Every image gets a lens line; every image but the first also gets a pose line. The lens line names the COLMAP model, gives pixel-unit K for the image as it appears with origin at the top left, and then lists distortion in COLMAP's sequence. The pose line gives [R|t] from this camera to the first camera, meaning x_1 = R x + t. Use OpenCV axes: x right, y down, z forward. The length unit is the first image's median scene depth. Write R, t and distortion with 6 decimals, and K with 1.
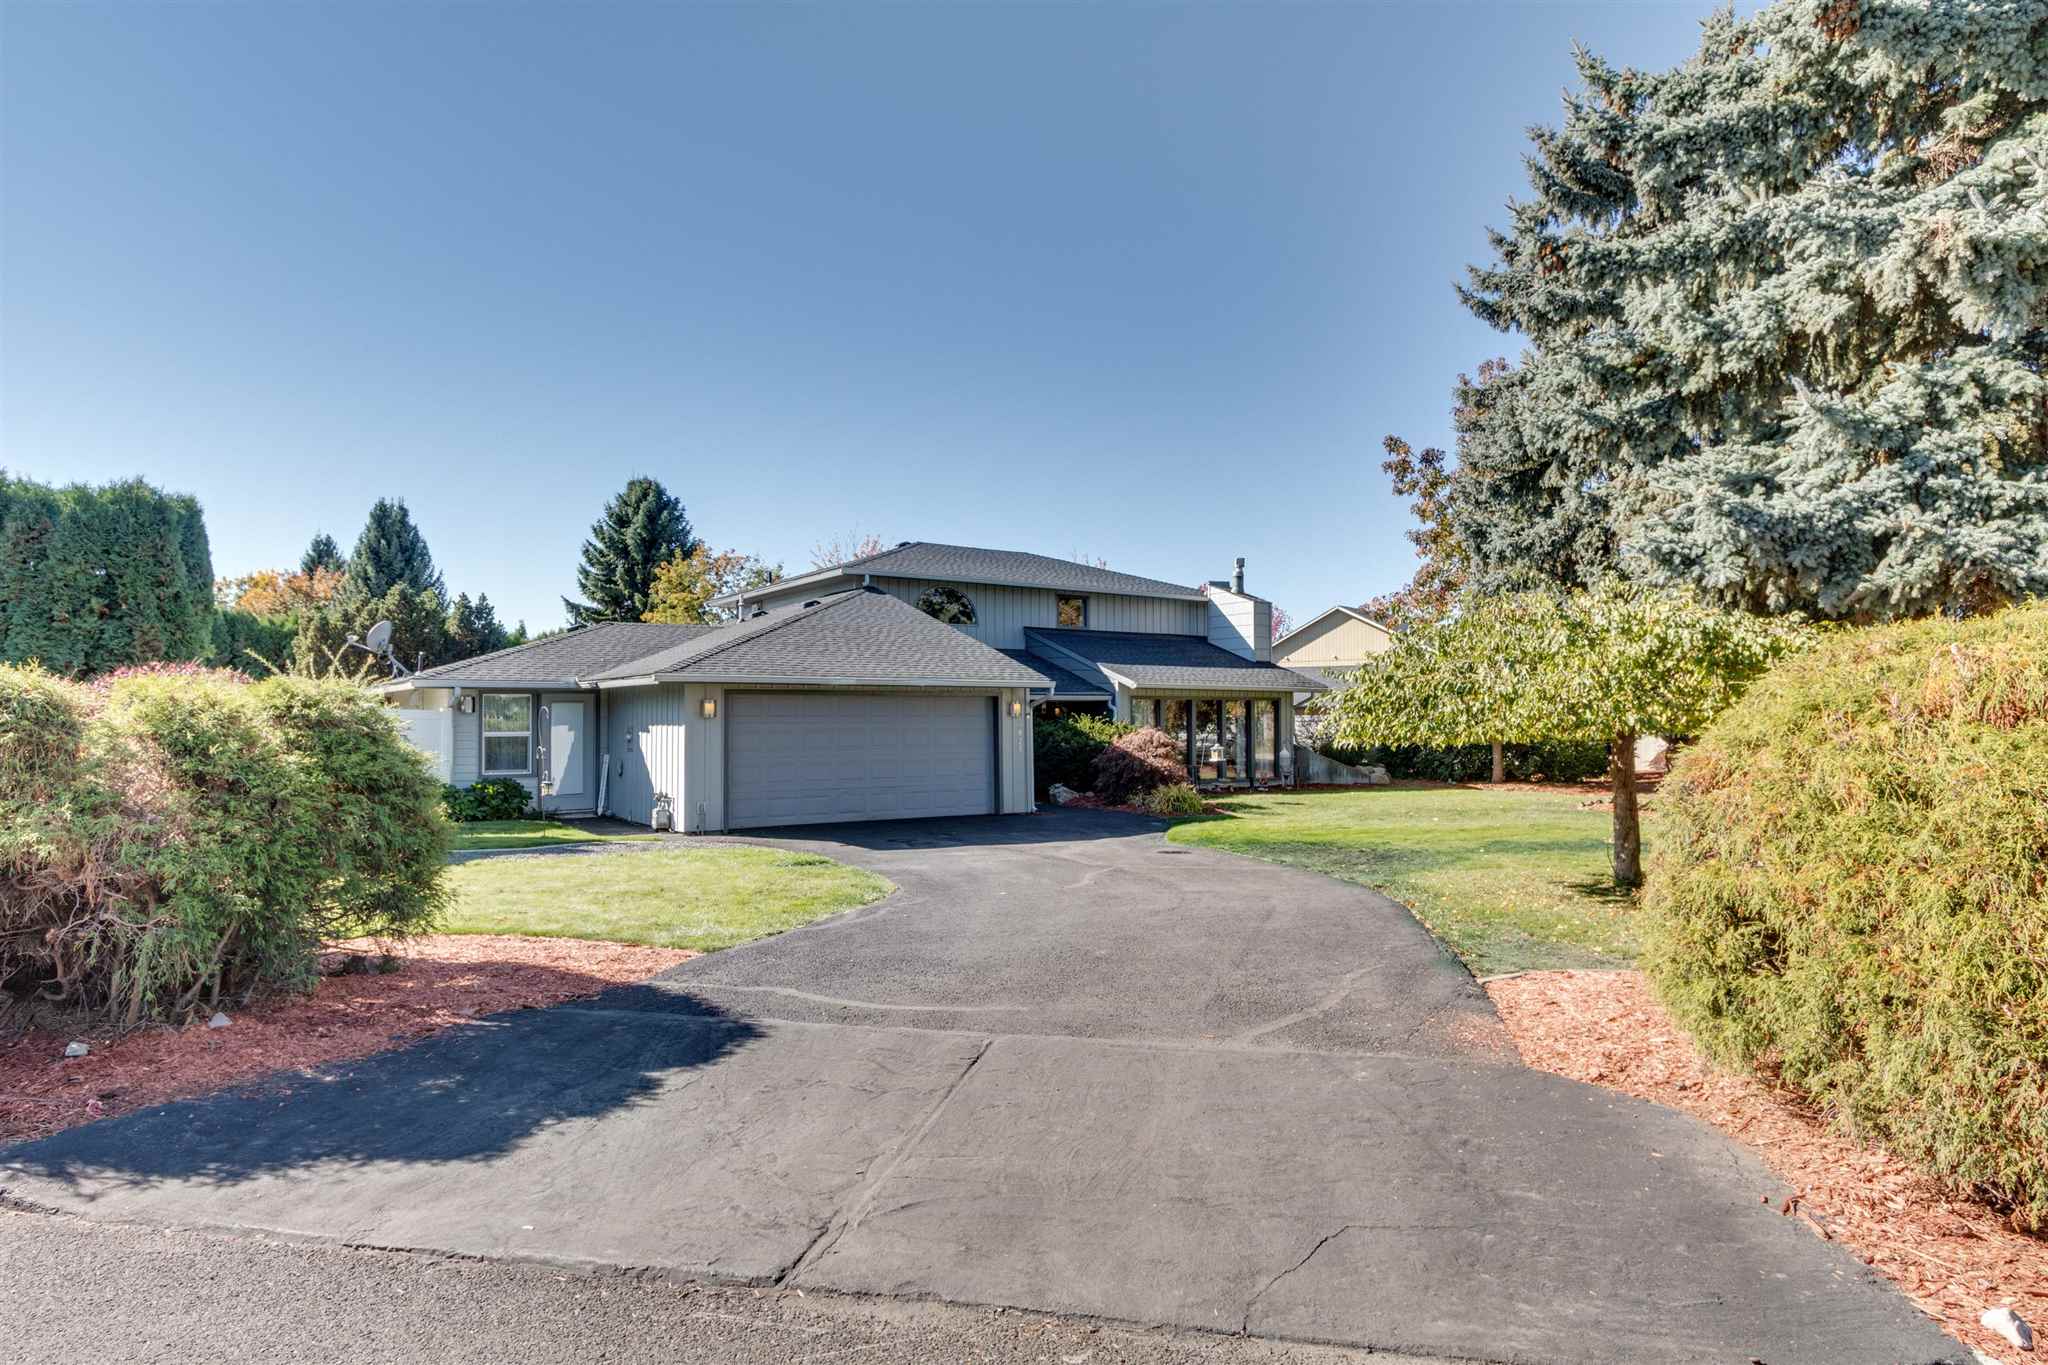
lens RADIAL K [[1163.1, 0, 1024.0], [0, 1163.1, 682.5], [0, 0, 1]] dist [0.002381, 0.000329]
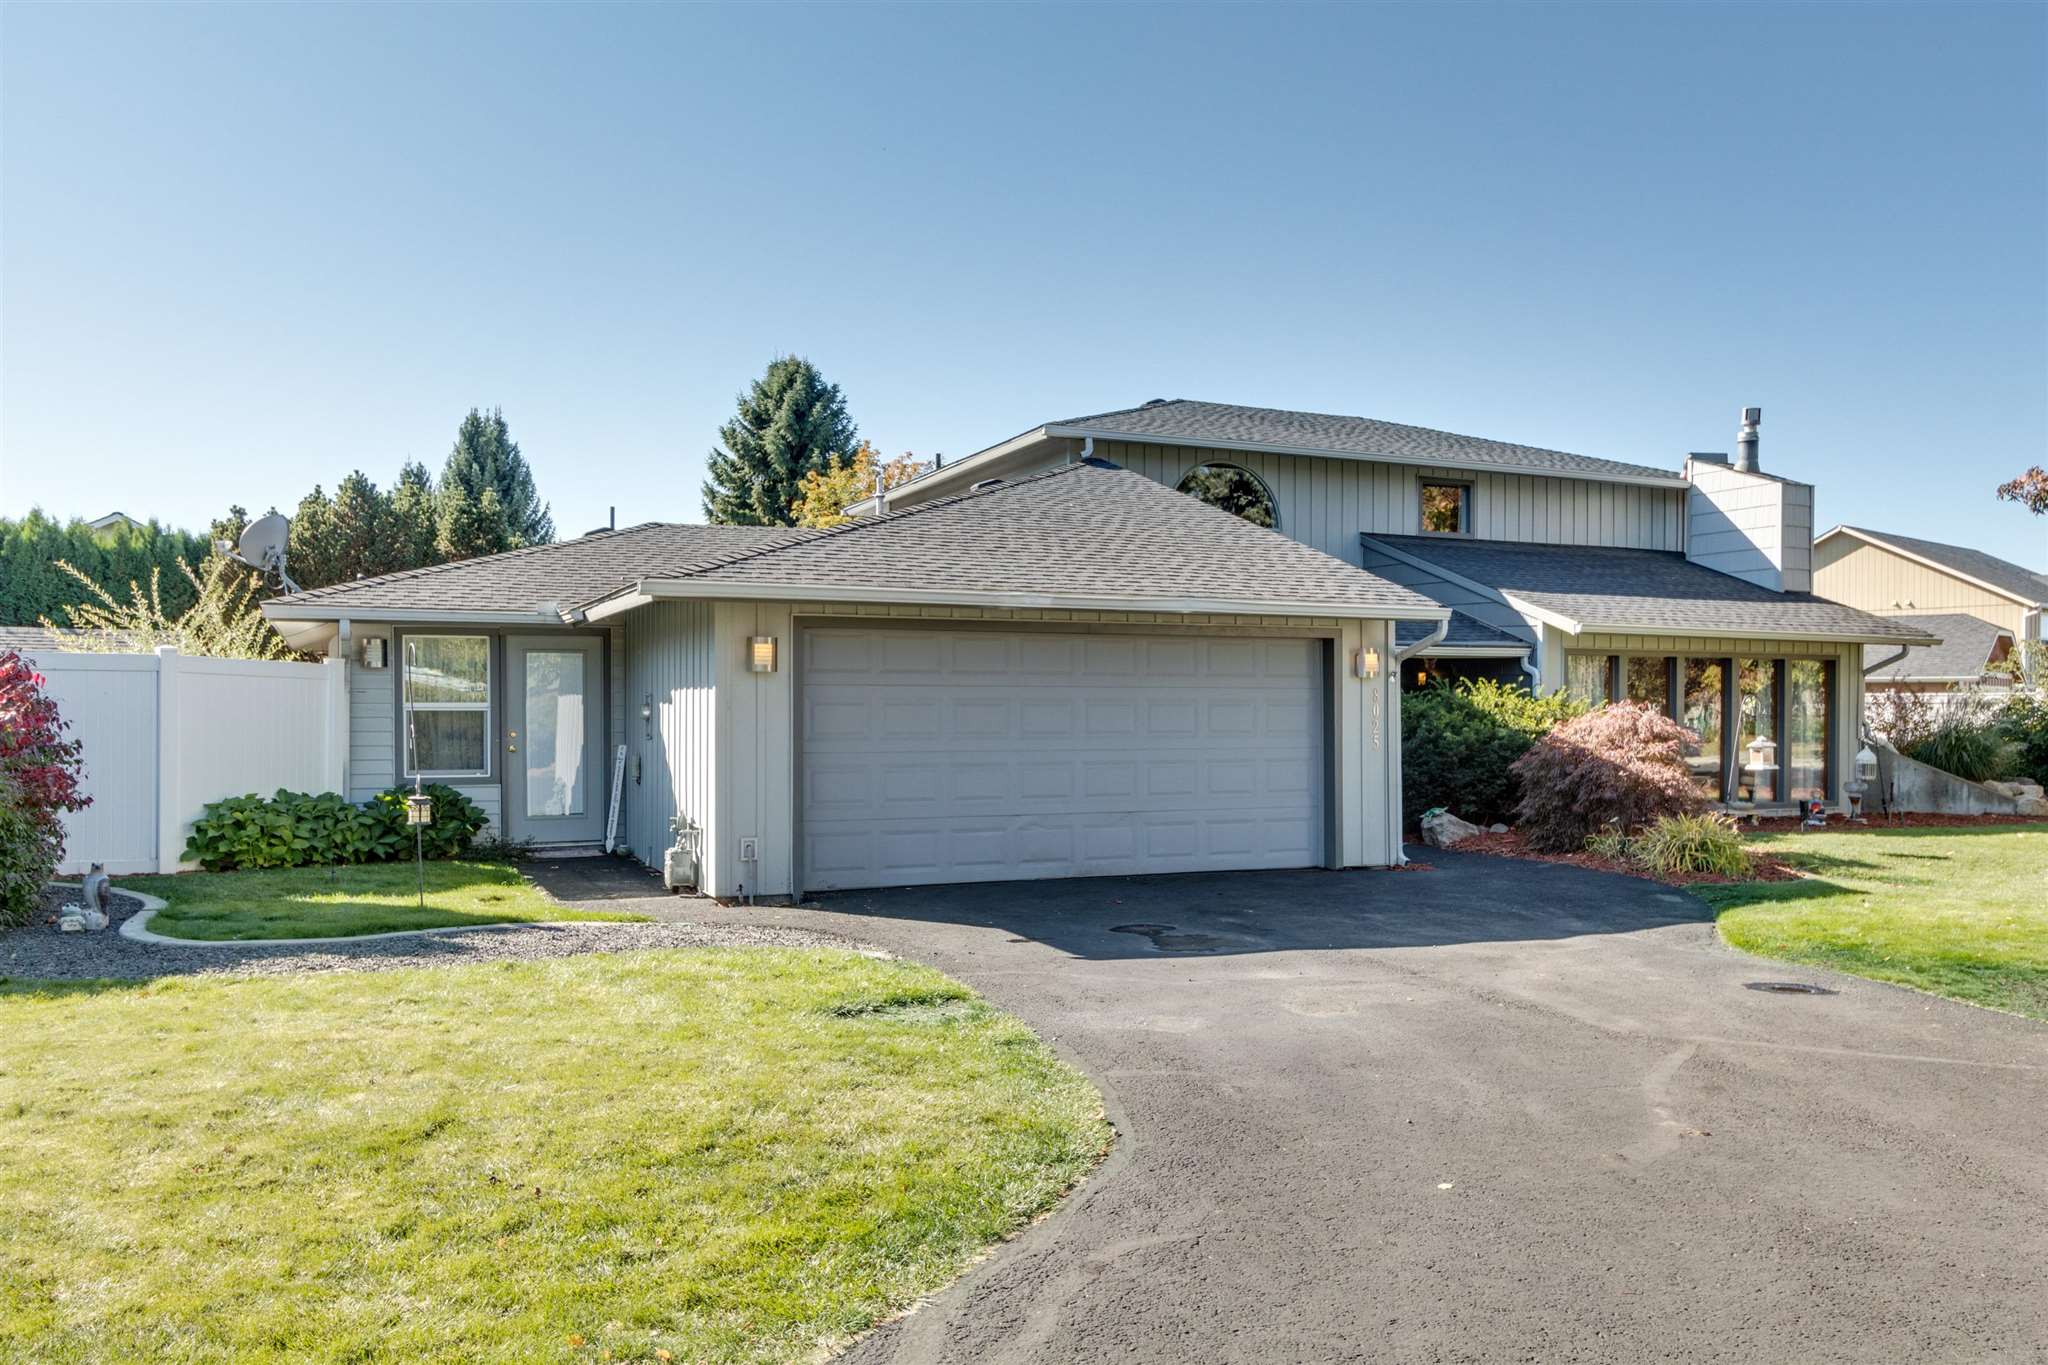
lens RADIAL K [[1528.9, 0, 1031.0], [0, 1528.9, 713.1], [0, 0, 1]] dist [0.001290, -0.002624]
pose [[0.982812, 0.006097, -0.184507, -0.022647], [0.000447, 0.999373, 0.035404, 0.016359], [0.184607, -0.034878, 0.982193, 0.246504]]
